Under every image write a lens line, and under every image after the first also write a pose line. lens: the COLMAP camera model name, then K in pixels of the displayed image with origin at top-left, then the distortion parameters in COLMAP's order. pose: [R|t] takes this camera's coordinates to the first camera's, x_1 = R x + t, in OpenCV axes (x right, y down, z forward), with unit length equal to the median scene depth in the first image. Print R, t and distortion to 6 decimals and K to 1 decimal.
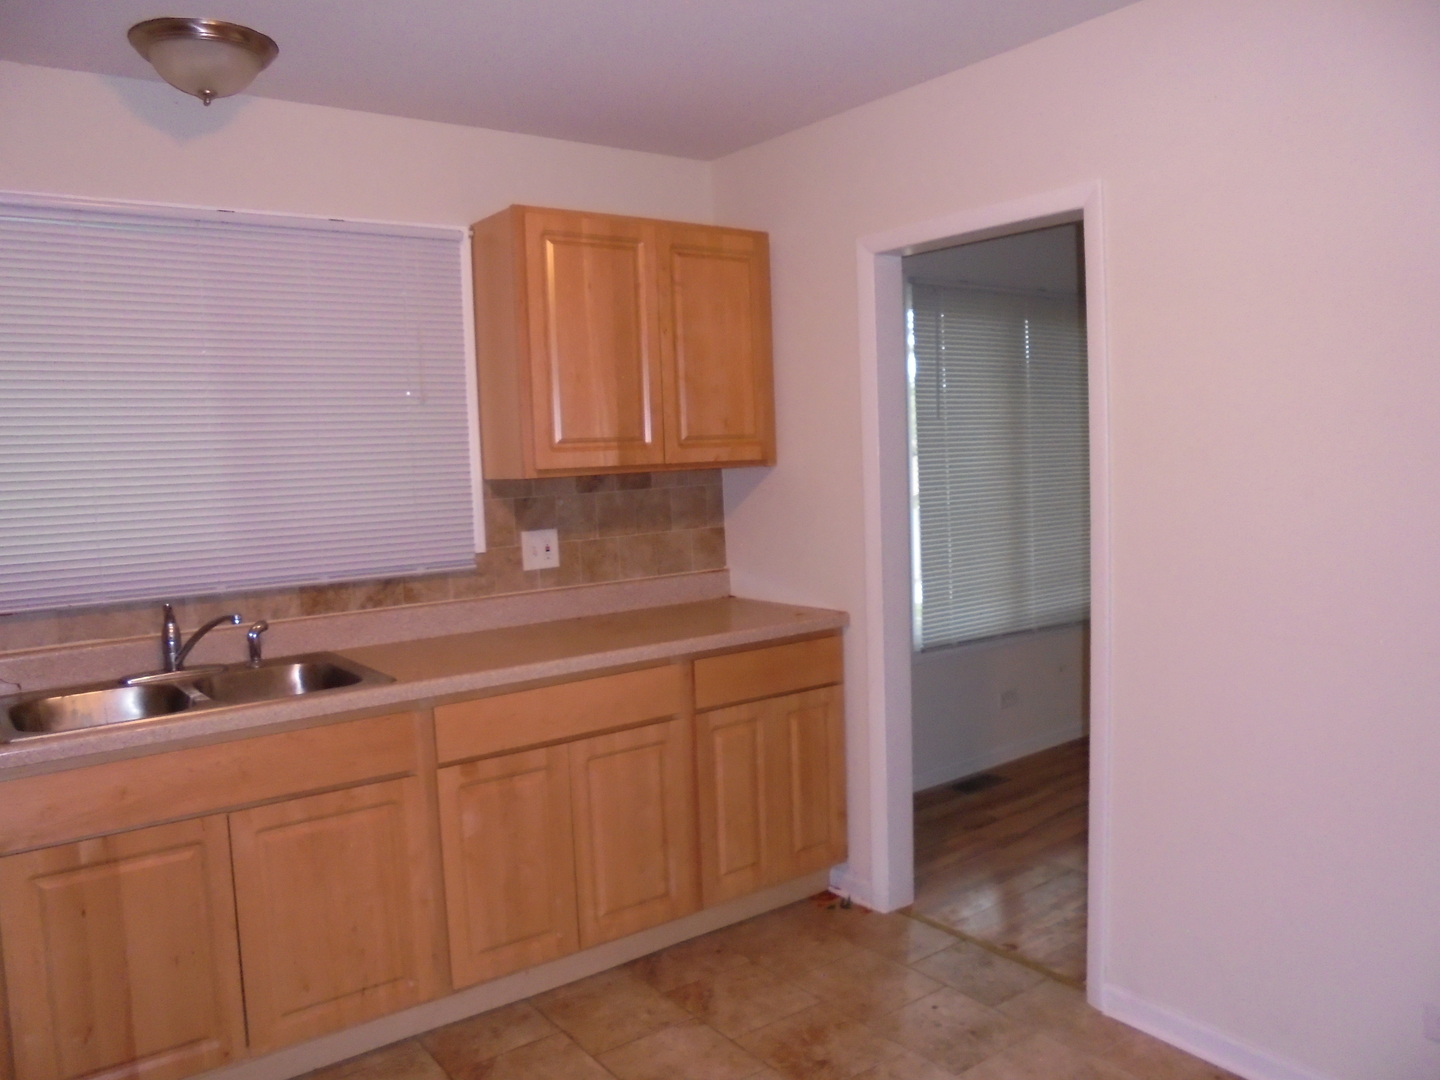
lens RADIAL K [[1080.2, 0, 720.0], [0, 1080.2, 540.0], [0, 0, 1]] dist [-0.162195, 0.137796]
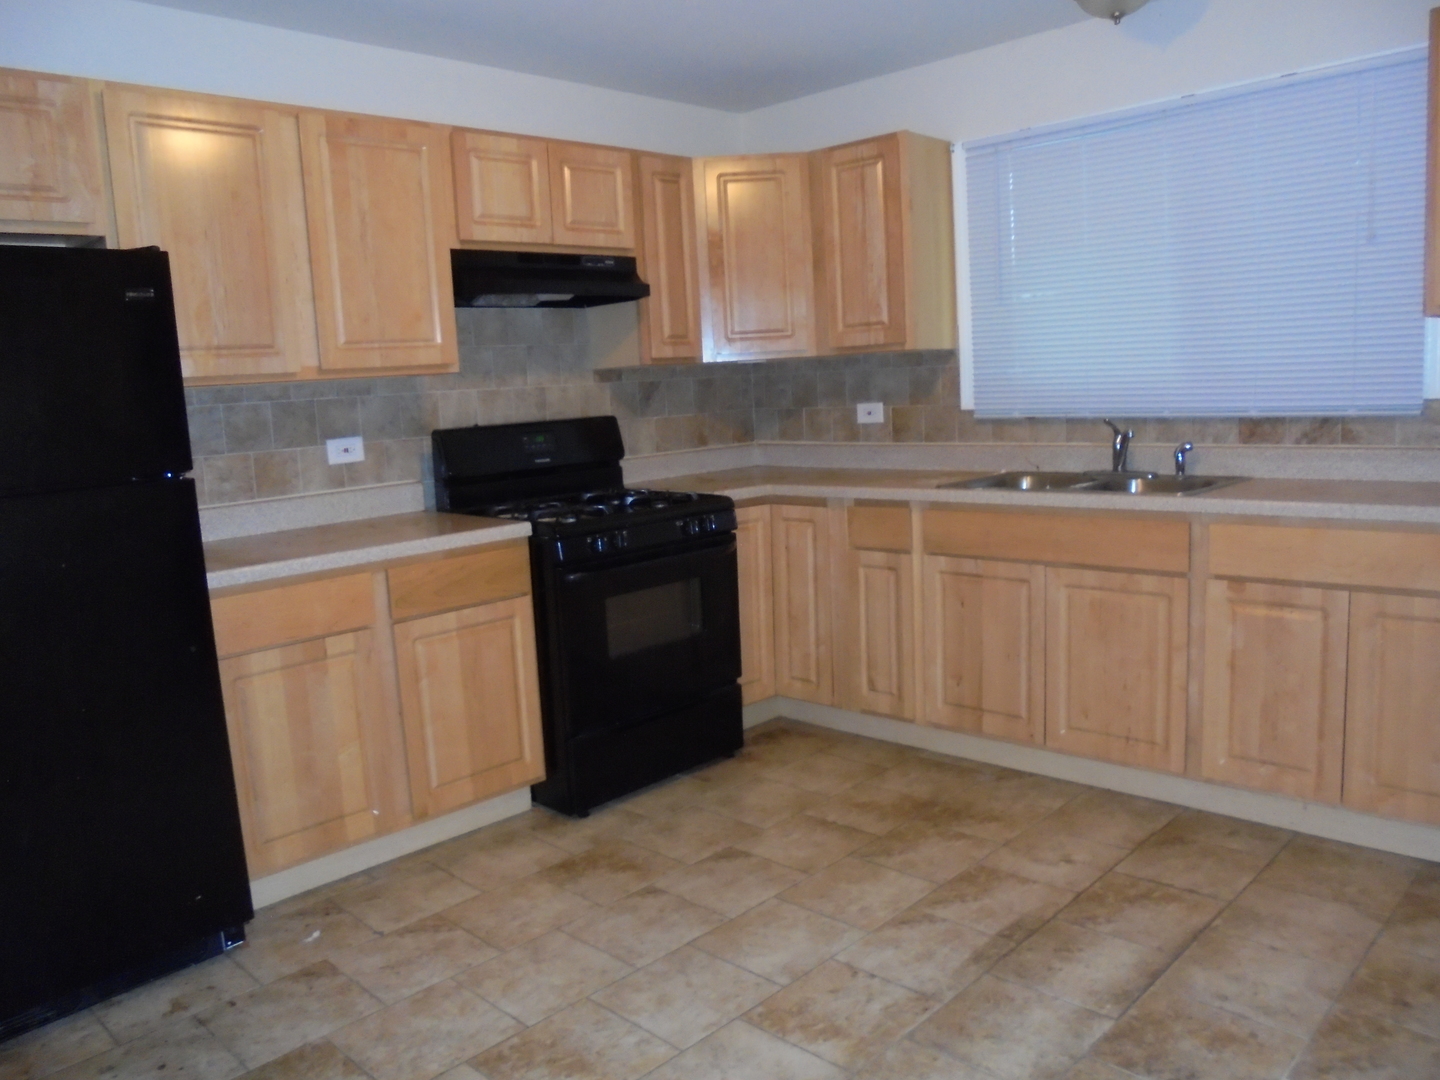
lens RADIAL K [[1080.2, 0, 720.0], [0, 1080.2, 540.0], [0, 0, 1]] dist [-0.162195, 0.137796]
pose [[0.162671, 0.168979, -0.972103, 0.637896], [-0.034439, 0.985598, 0.165562, 0.006941], [0.986079, 0.006547, 0.166148, 0.262321]]
